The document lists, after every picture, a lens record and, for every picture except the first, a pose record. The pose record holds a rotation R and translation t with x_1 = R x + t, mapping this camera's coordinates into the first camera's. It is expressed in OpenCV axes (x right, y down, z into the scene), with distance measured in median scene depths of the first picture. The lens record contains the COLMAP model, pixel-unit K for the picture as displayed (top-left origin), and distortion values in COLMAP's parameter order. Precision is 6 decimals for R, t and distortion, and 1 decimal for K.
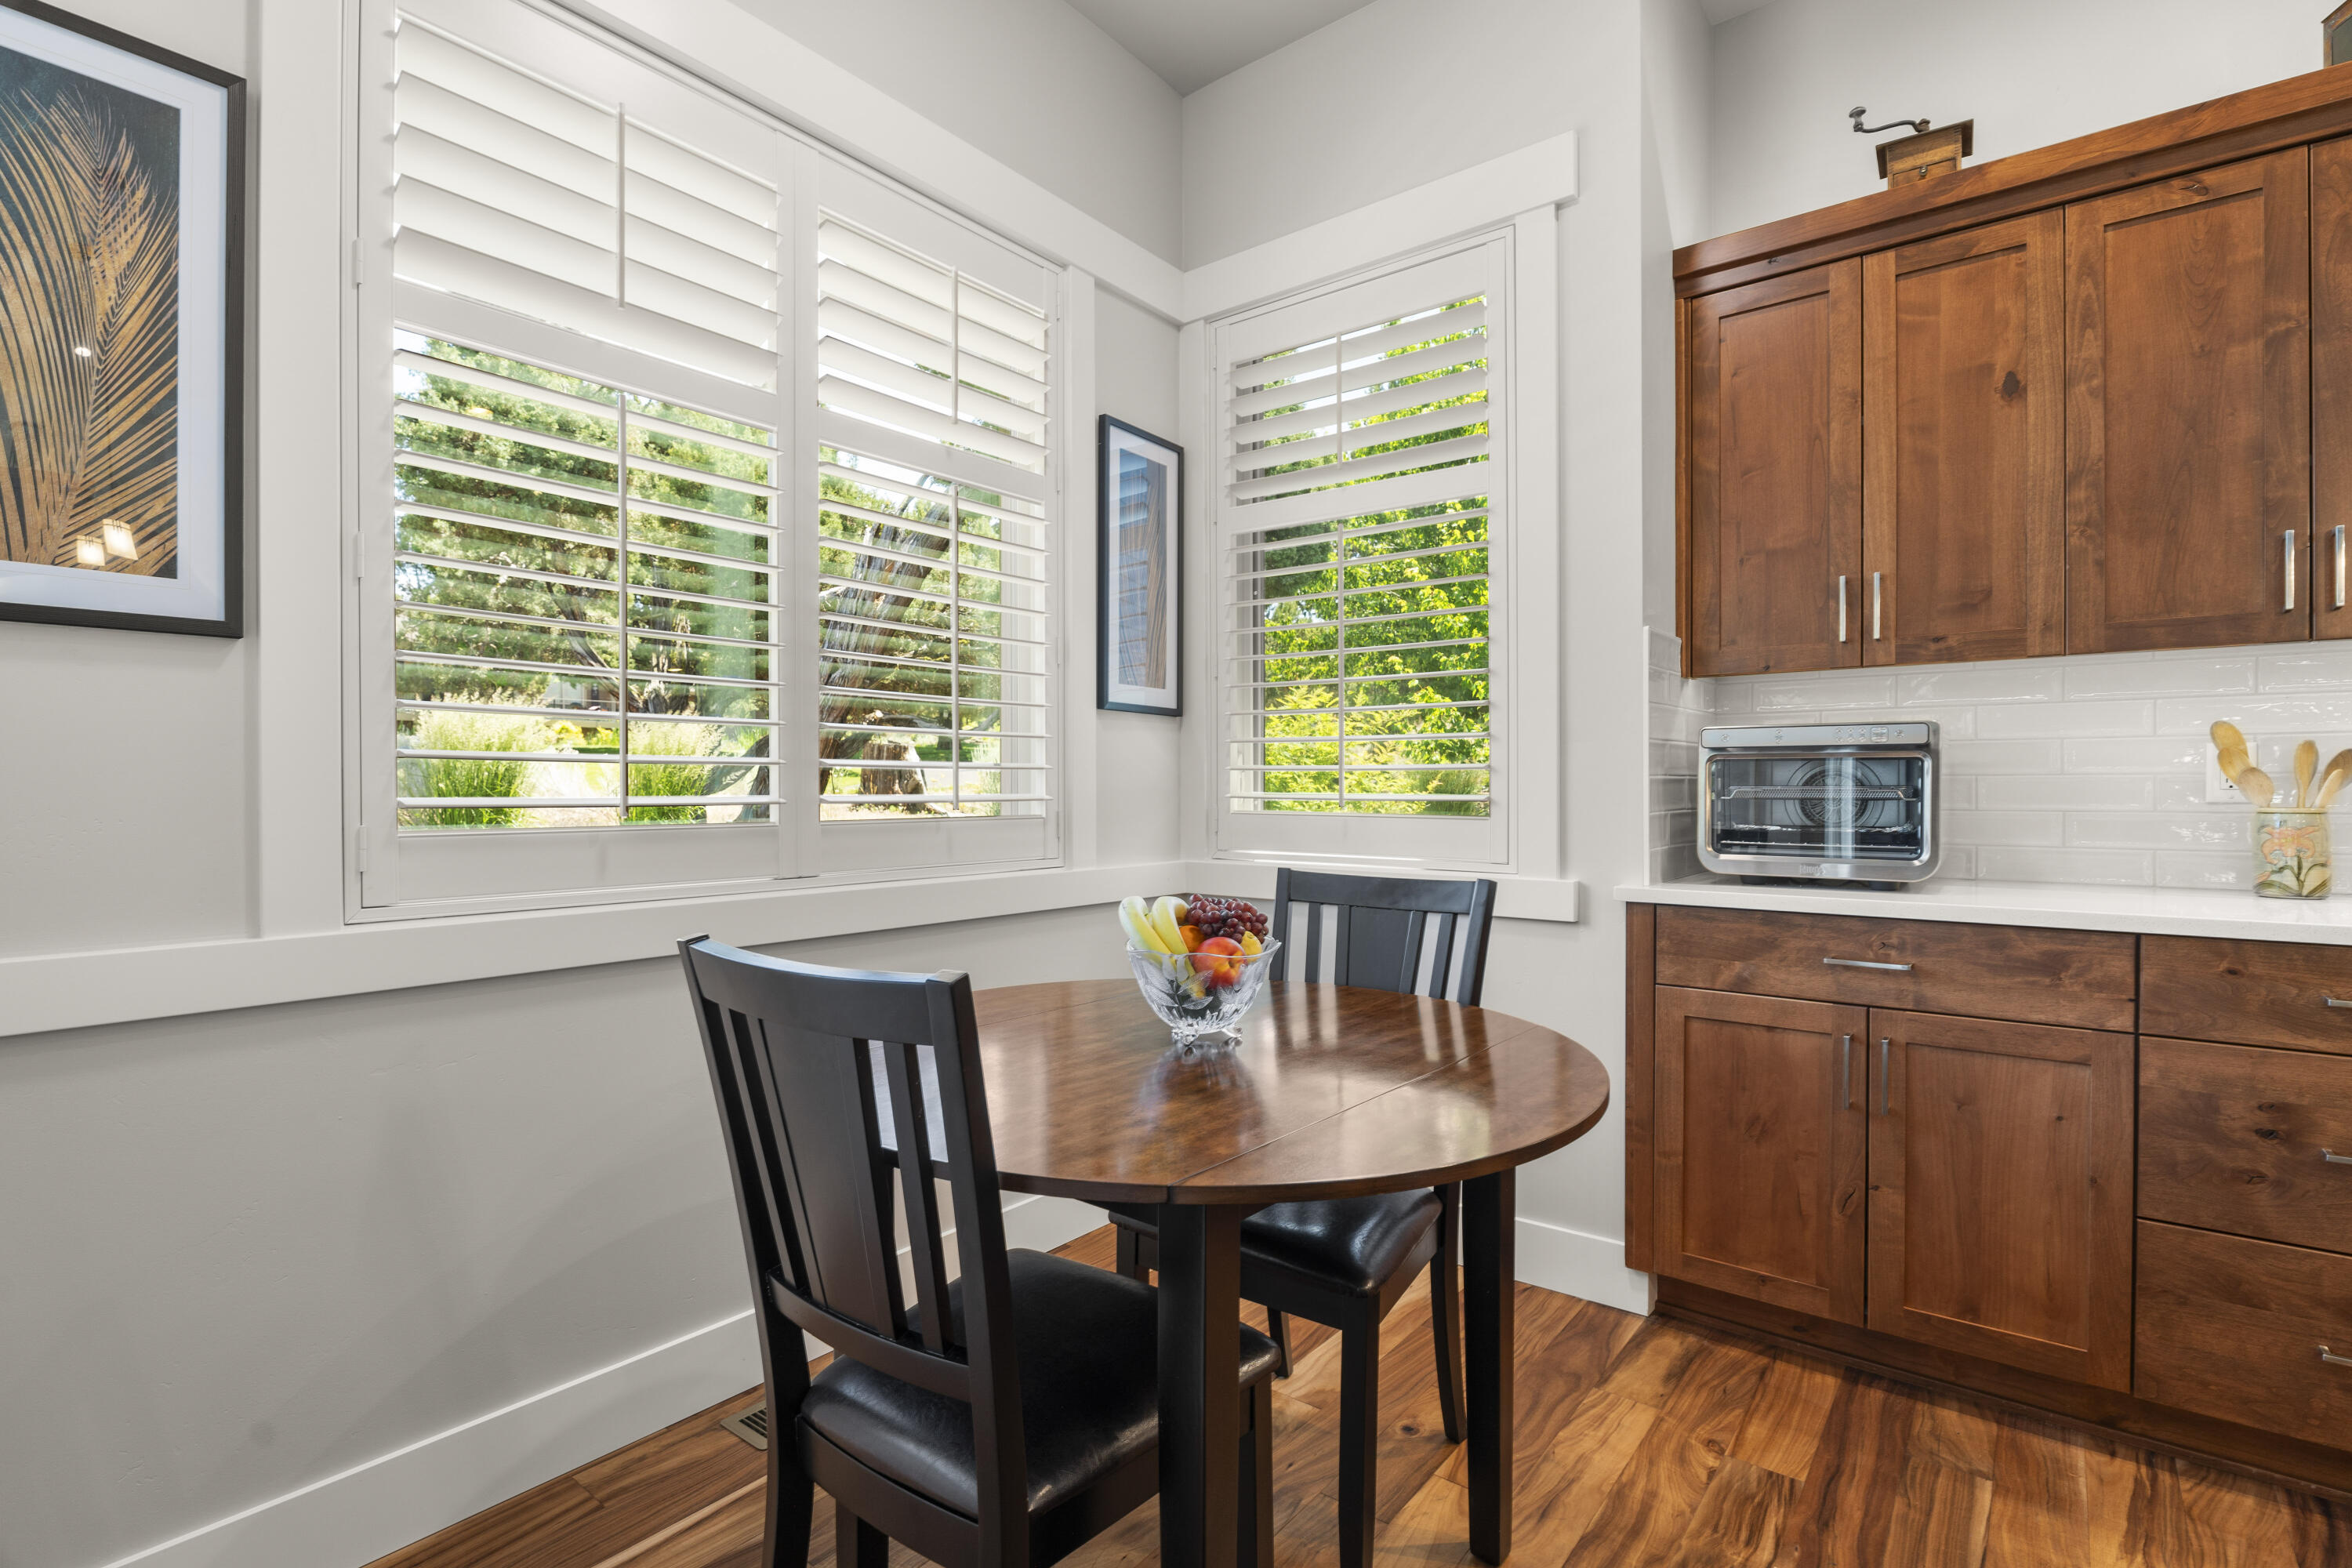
lens RADIAL K [[1109.1, 0, 1168.3], [0, 1109.1, 796.0], [0, 0, 1]] dist [-0.006847, -0.002167]
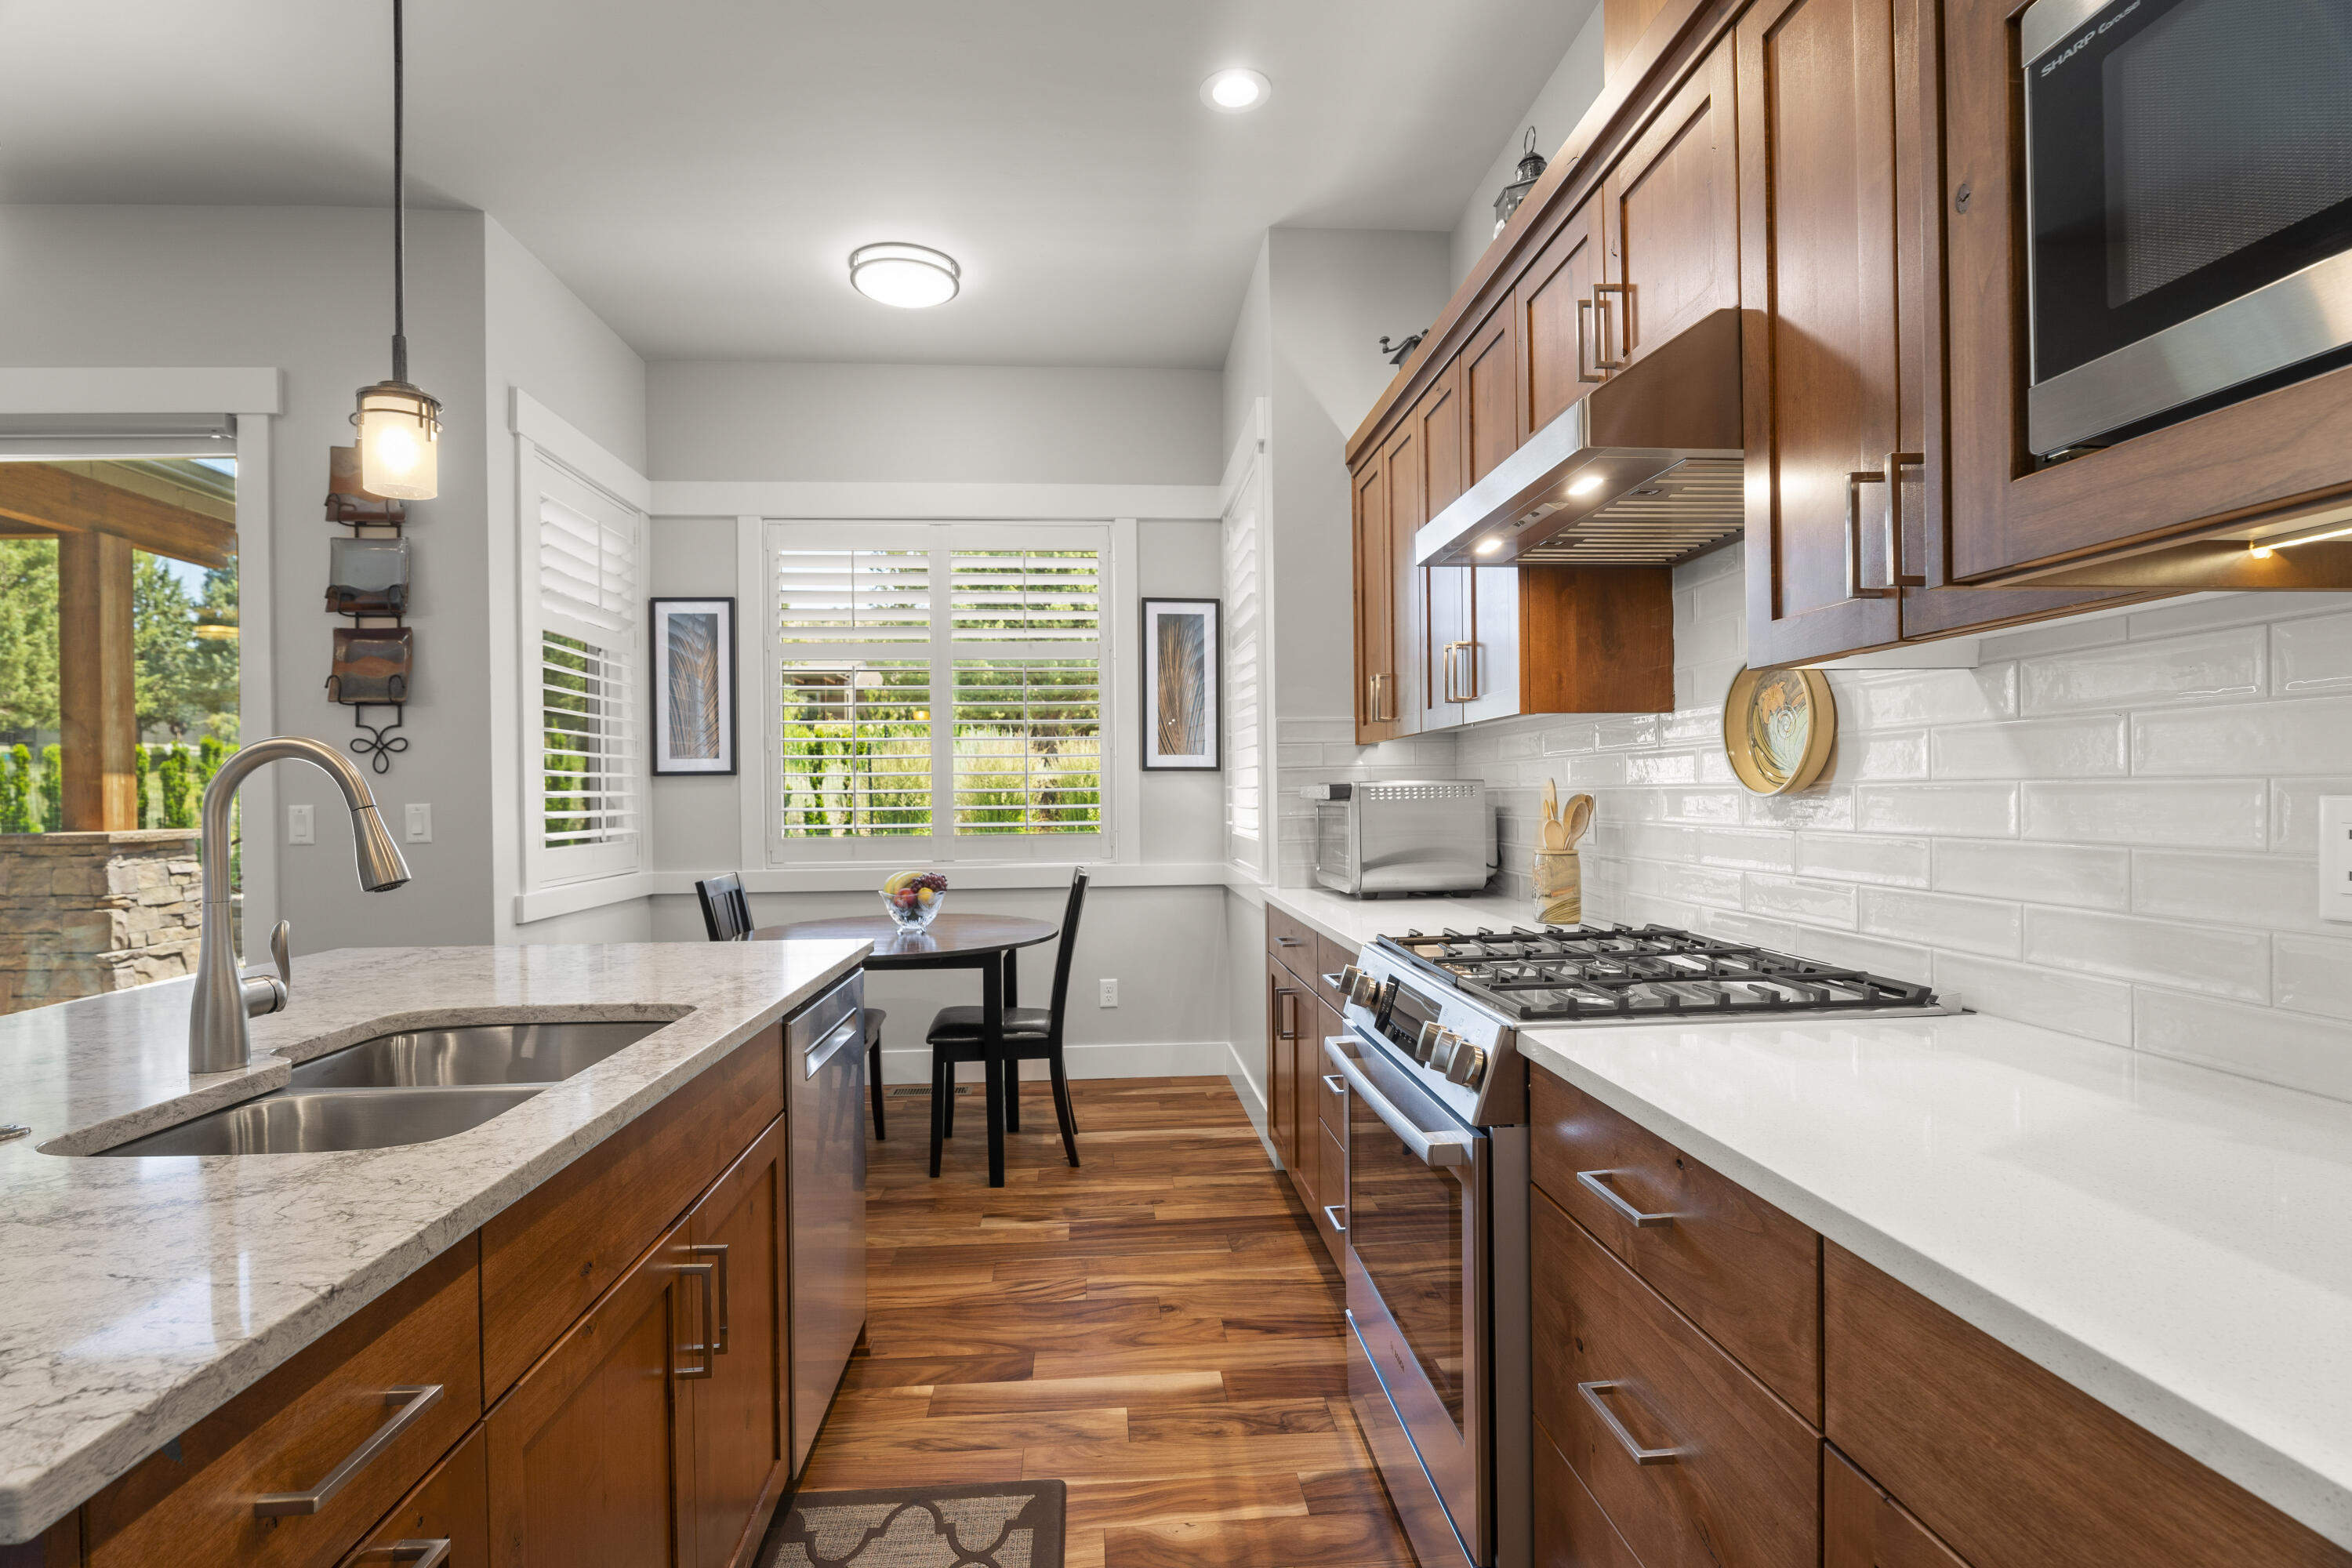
lens RADIAL K [[1109.1, 0, 1168.3], [0, 1109.1, 796.0], [0, 0, 1]] dist [-0.006847, -0.002167]
pose [[0.678041, -0.006734, -0.734993, 1.620746], [0.006242, 0.999975, -0.003403, -0.046260], [0.734998, -0.002281, 0.678066, -0.166303]]
